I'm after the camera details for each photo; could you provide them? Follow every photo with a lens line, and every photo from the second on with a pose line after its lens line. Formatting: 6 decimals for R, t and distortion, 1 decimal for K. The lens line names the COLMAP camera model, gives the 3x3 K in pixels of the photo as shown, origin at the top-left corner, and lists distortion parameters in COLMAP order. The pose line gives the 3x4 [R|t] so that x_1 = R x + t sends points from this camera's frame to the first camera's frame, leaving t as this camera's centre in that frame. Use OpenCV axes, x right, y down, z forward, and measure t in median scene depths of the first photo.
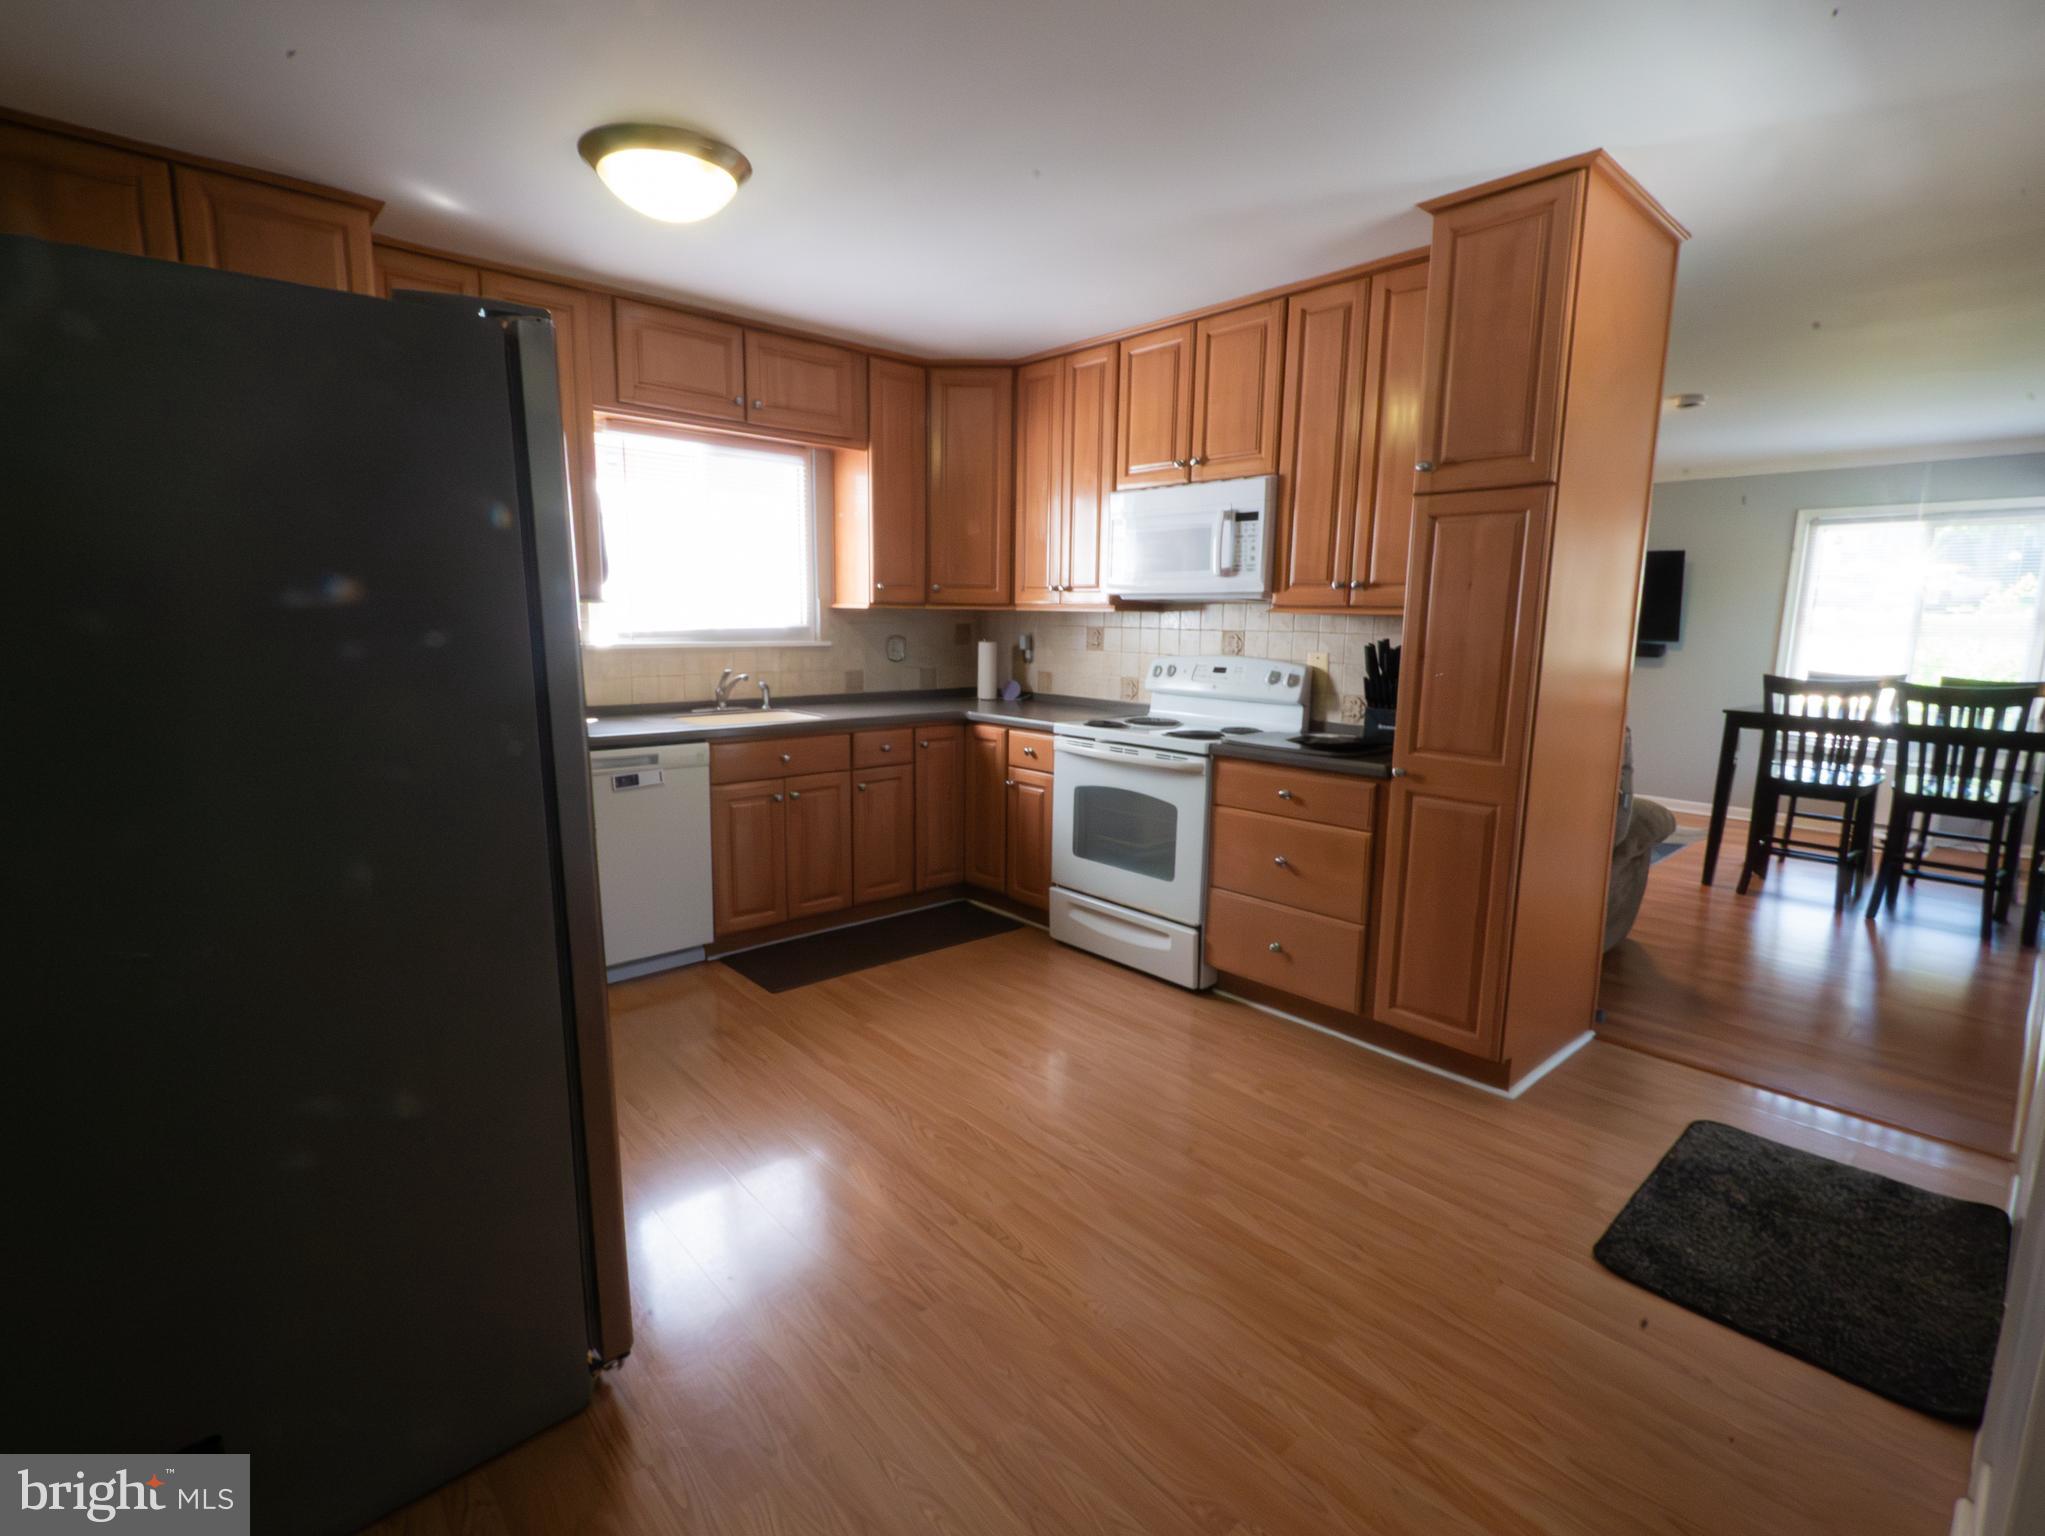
lens RADIAL K [[949.7, 0, 1025.9], [0, 949.7, 761.5], [0, 0, 1]] dist [-0.010023, -0.000293]
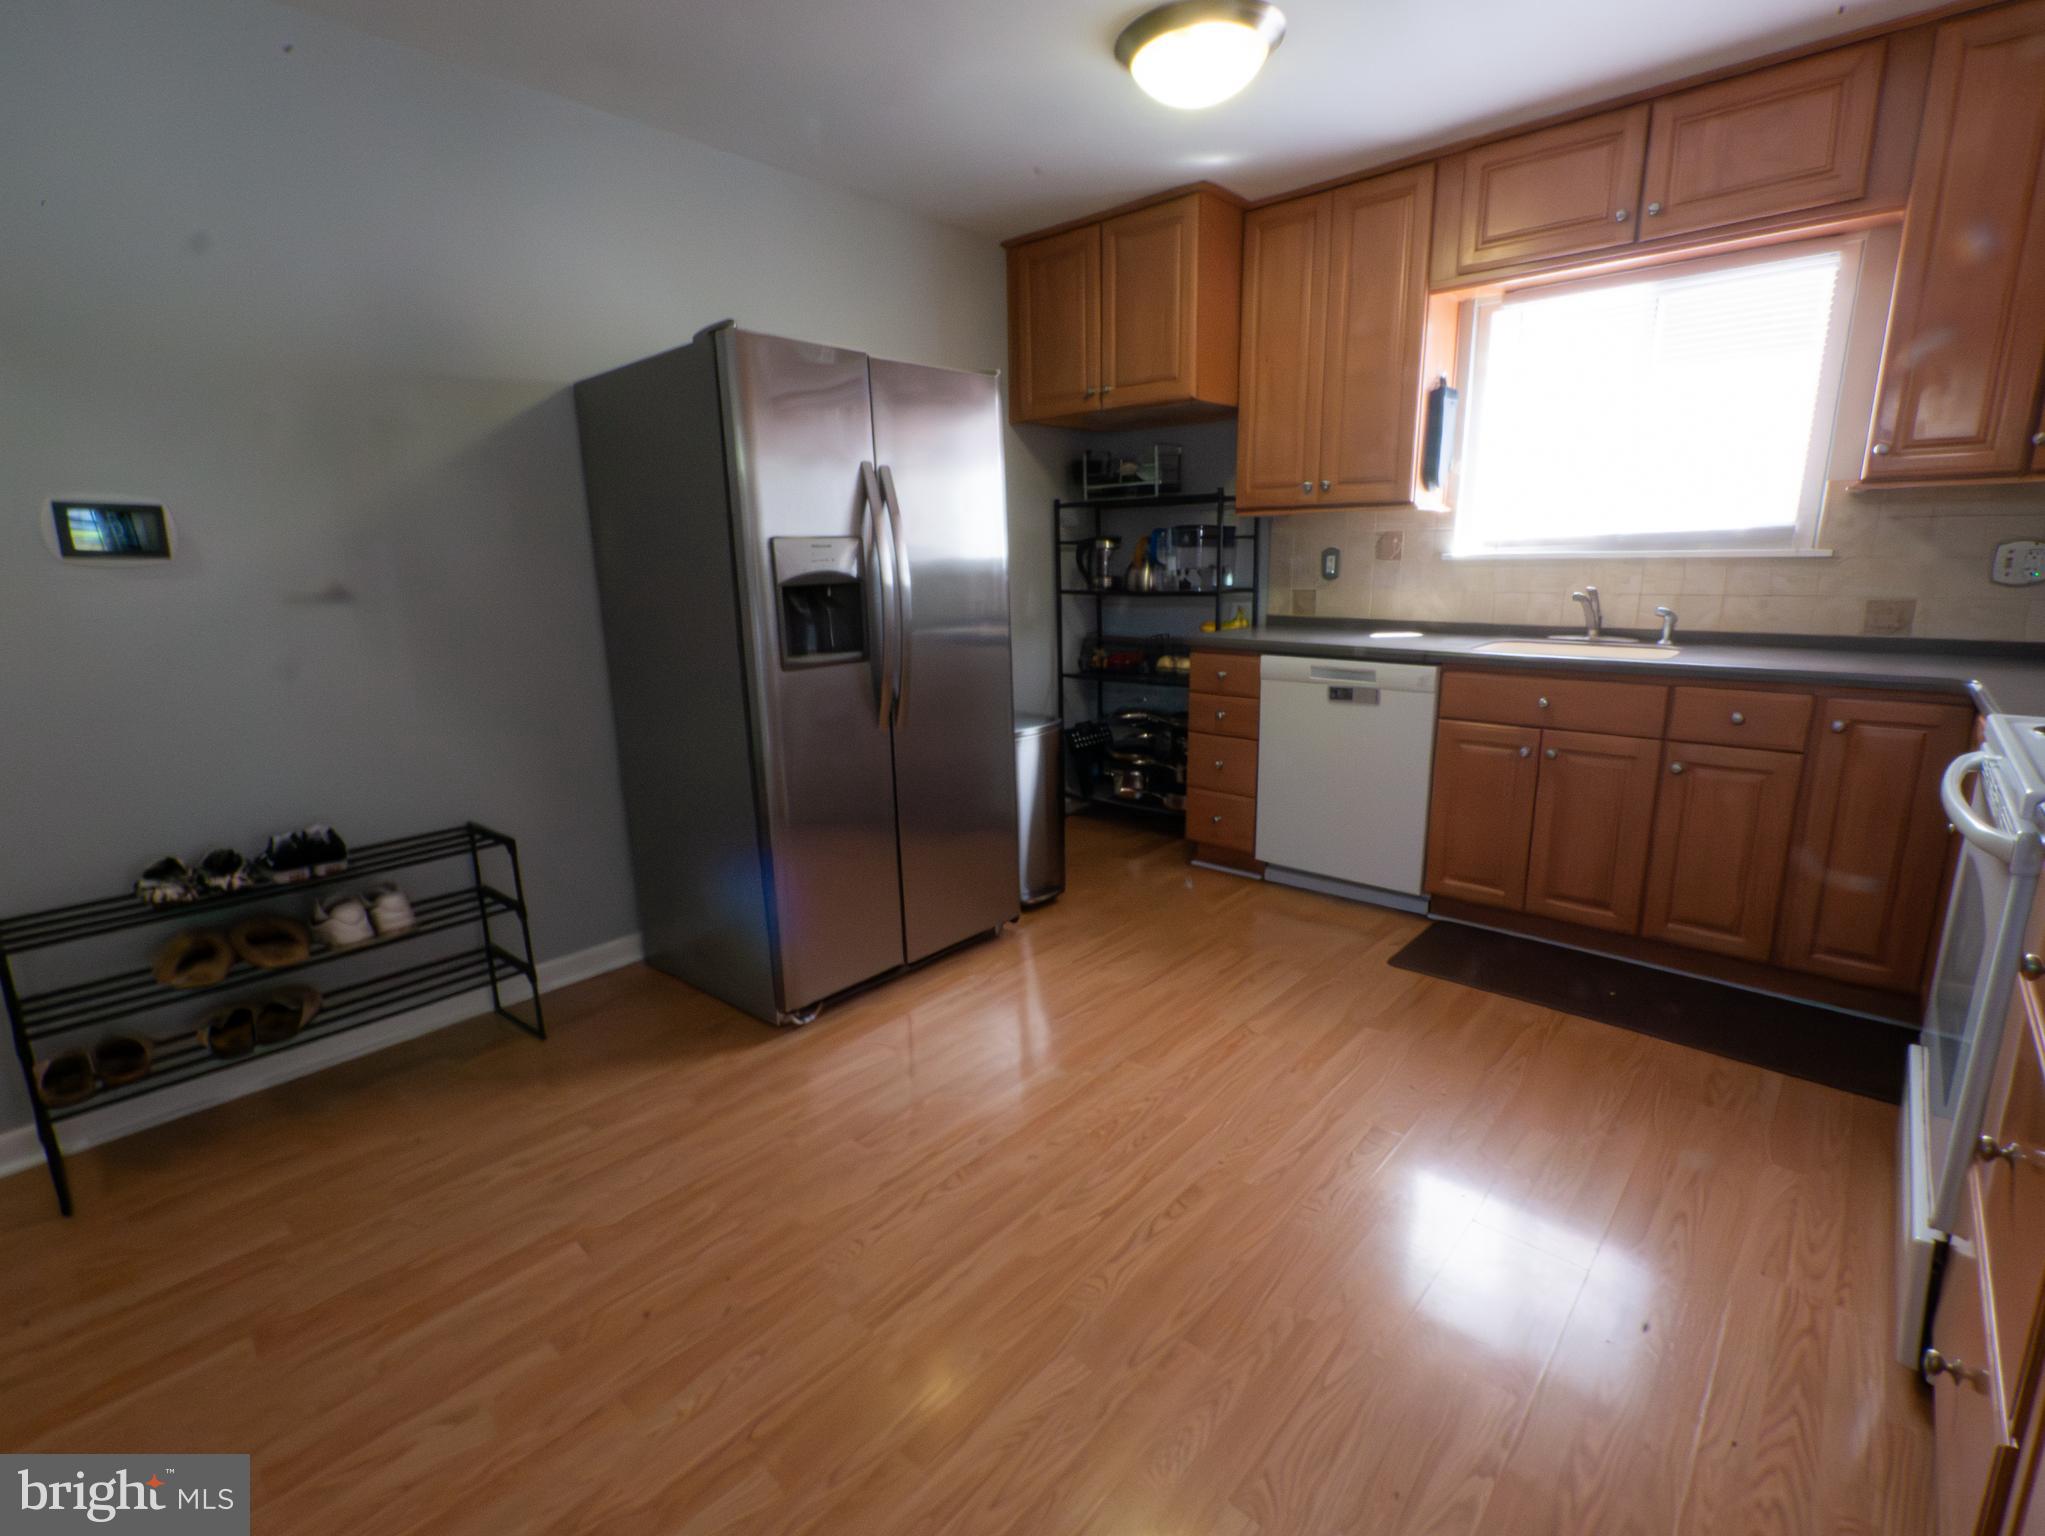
lens RADIAL K [[949.7, 0, 1027.5], [0, 949.7, 772.9], [0, 0, 1]] dist [-0.010023, -0.000293]
pose [[0.103718, 0.208230, -0.972565, 0.426425], [-0.129061, 0.972389, 0.194429, -0.040726], [0.986198, 0.105355, 0.127729, 0.472288]]
